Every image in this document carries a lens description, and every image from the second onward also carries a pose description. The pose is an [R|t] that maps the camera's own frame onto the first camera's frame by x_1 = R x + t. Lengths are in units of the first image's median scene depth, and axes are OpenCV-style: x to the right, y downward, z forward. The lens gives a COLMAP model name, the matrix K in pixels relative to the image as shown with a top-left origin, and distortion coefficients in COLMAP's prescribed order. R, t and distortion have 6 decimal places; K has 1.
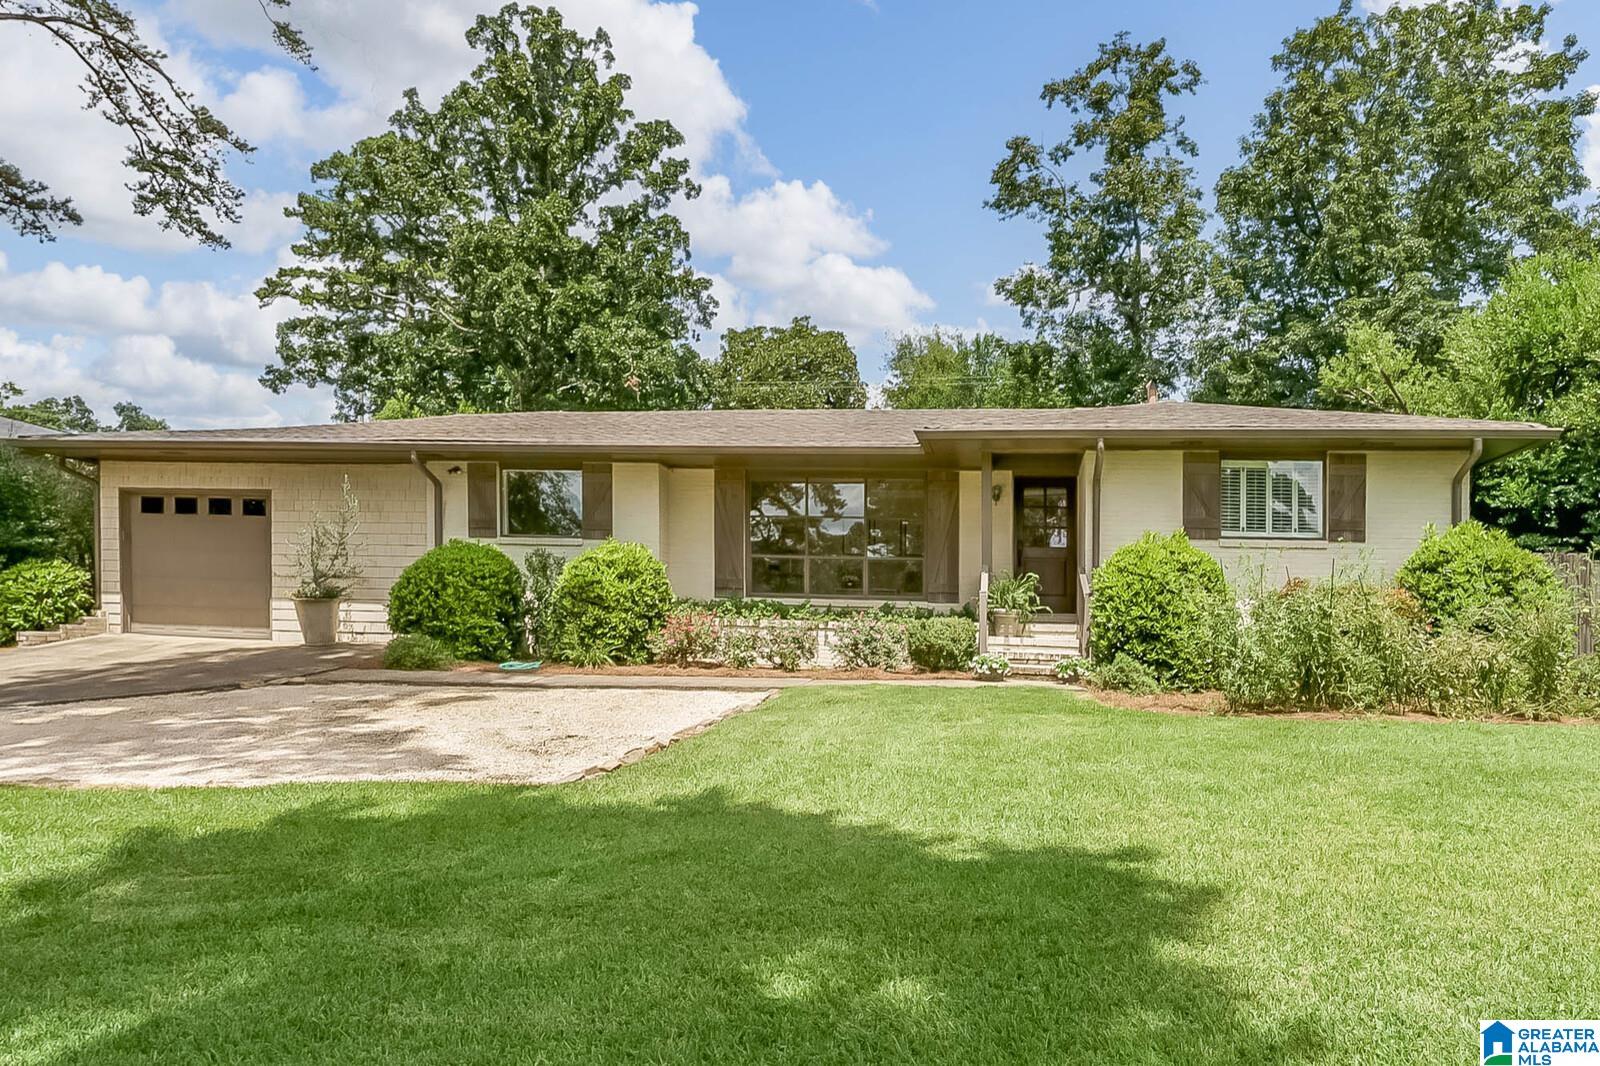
lens RADIAL K [[860.0, 0, 804.3], [0, 860.0, 536.0], [0, 0, 1]] dist [-0.003877, 0.002093]
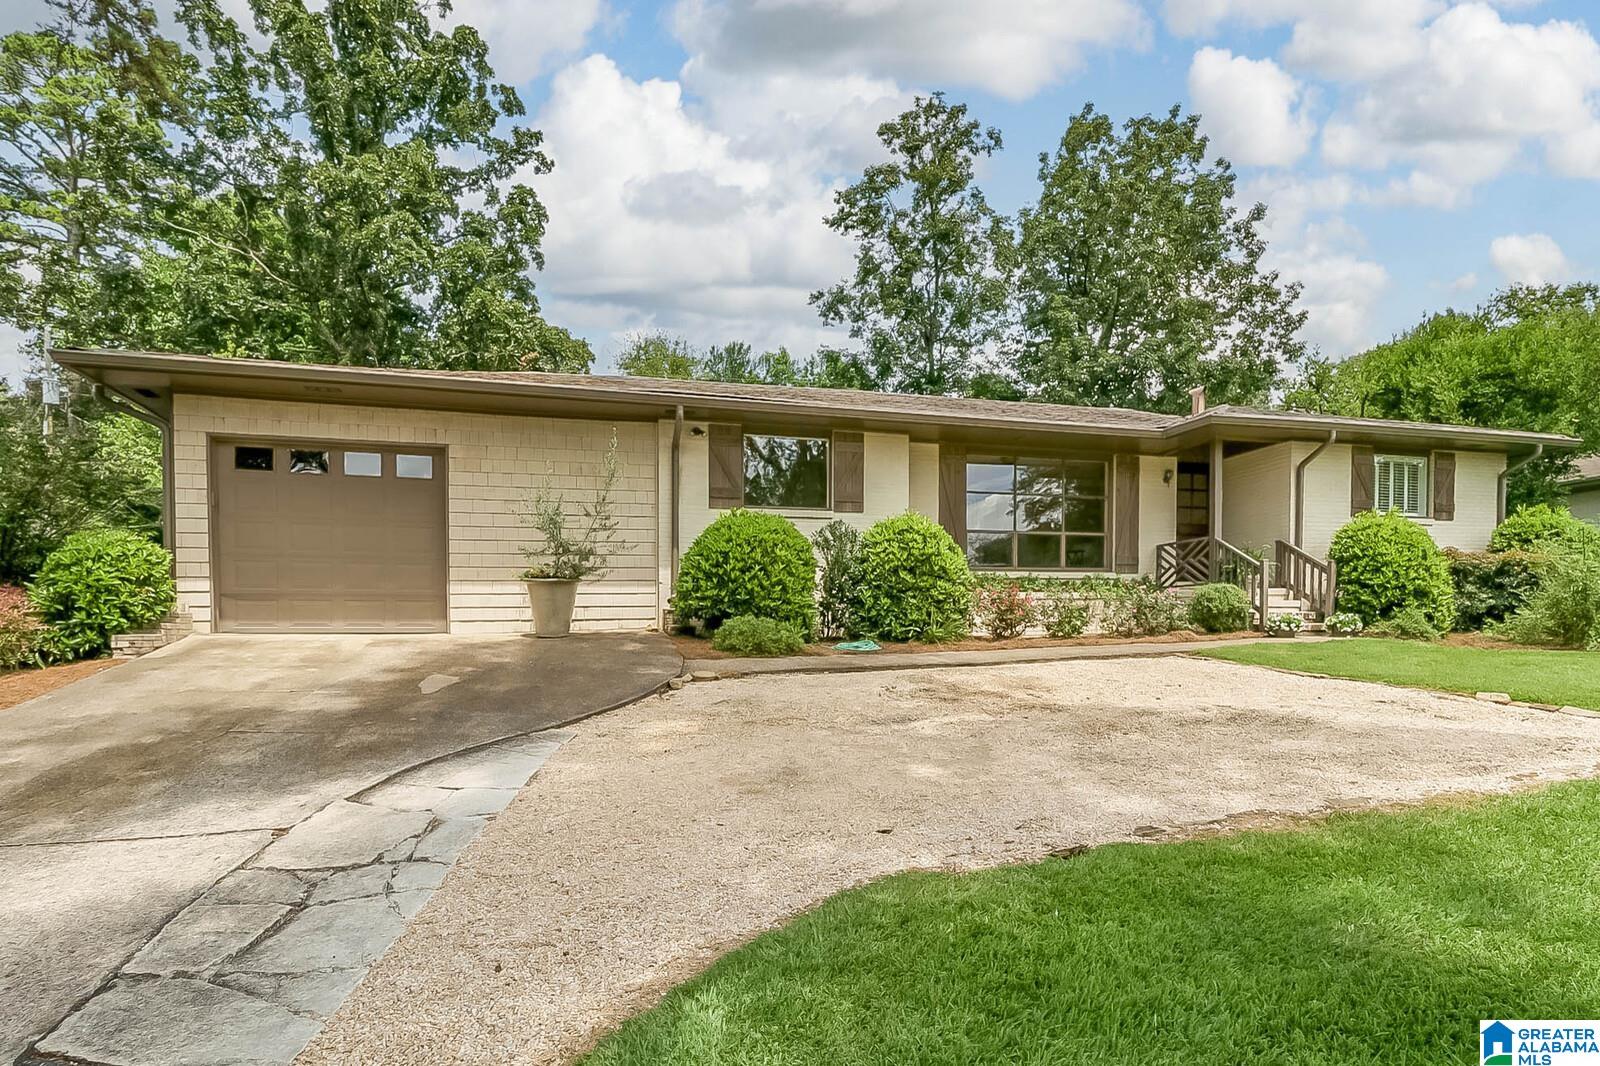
lens RADIAL K [[776.6, 0, 800.0], [0, 776.6, 533.0], [0, 0, 1]] dist [0.009635, -0.000052]
pose [[0.933285, 0.003599, 0.359119, -0.565250], [-0.007703, 0.999920, 0.009999, 0.017778], [-0.359054, -0.012099, 0.933238, 0.204472]]
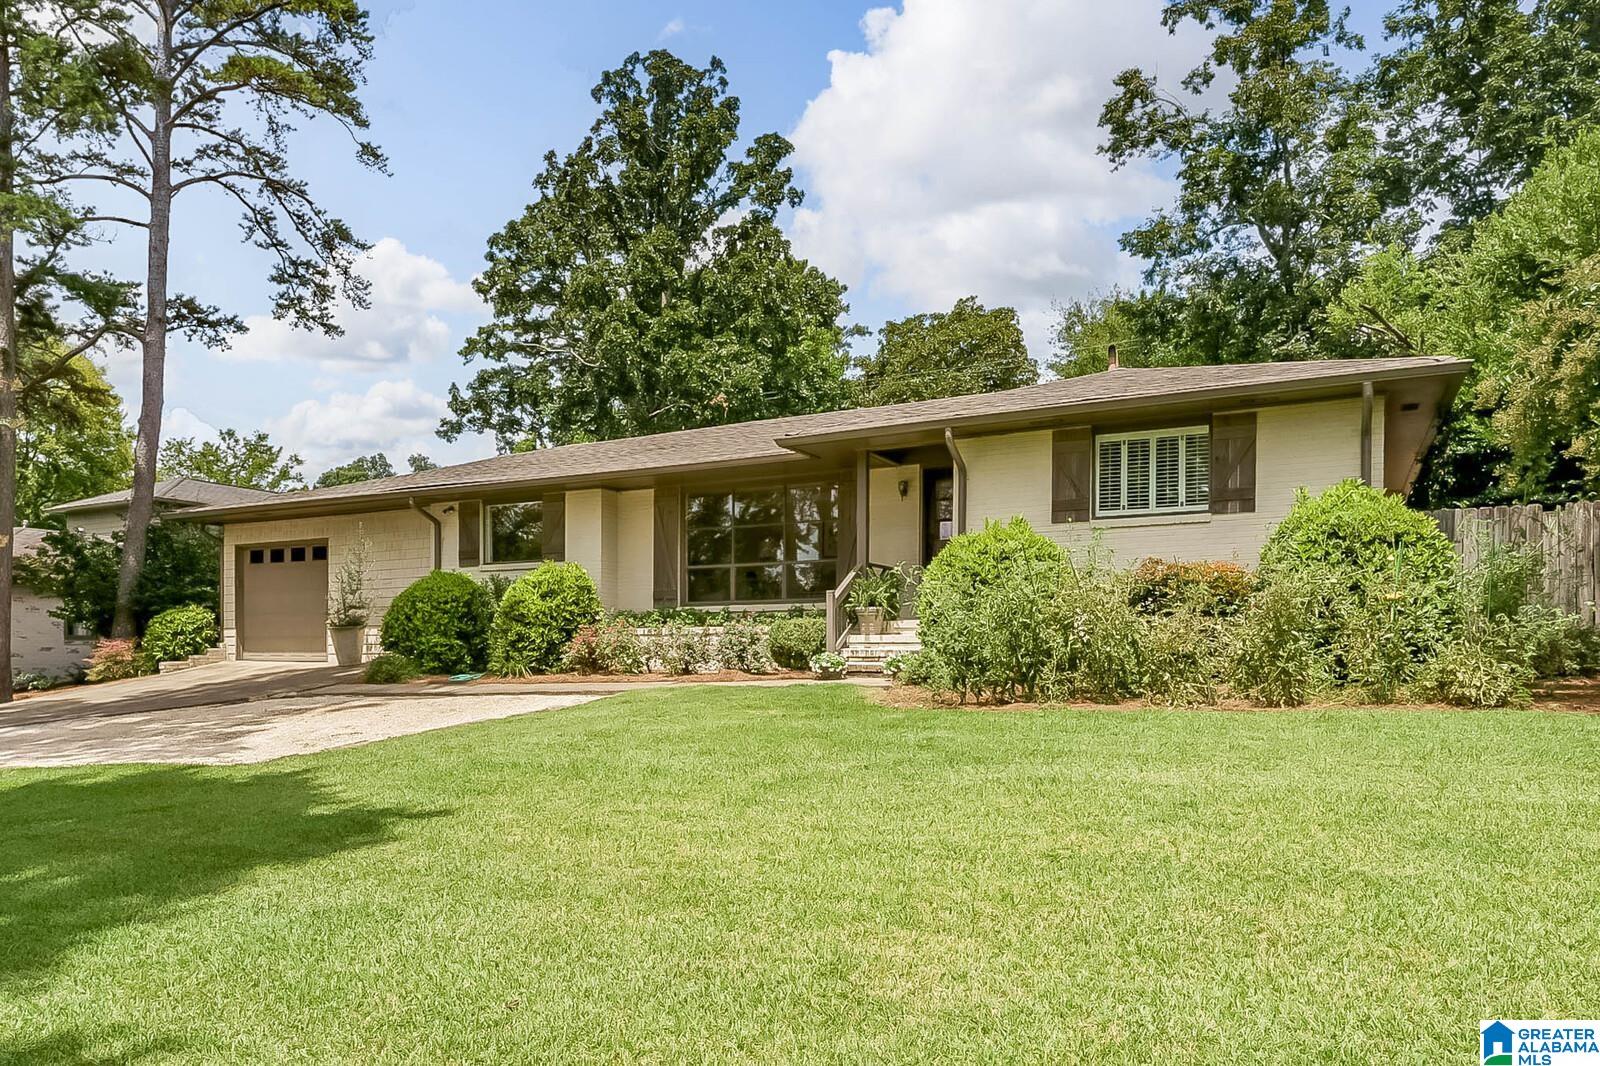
lens RADIAL K [[920.5, 0, 799.6], [0, 920.5, 505.0], [0, 0, 1]] dist [-0.001750, -0.000928]
pose [[0.951279, -0.083588, -0.296785, 0.390764], [0.073960, 0.996310, -0.043543, 0.005695], [0.299329, 0.019471, 0.953951, -0.039554]]
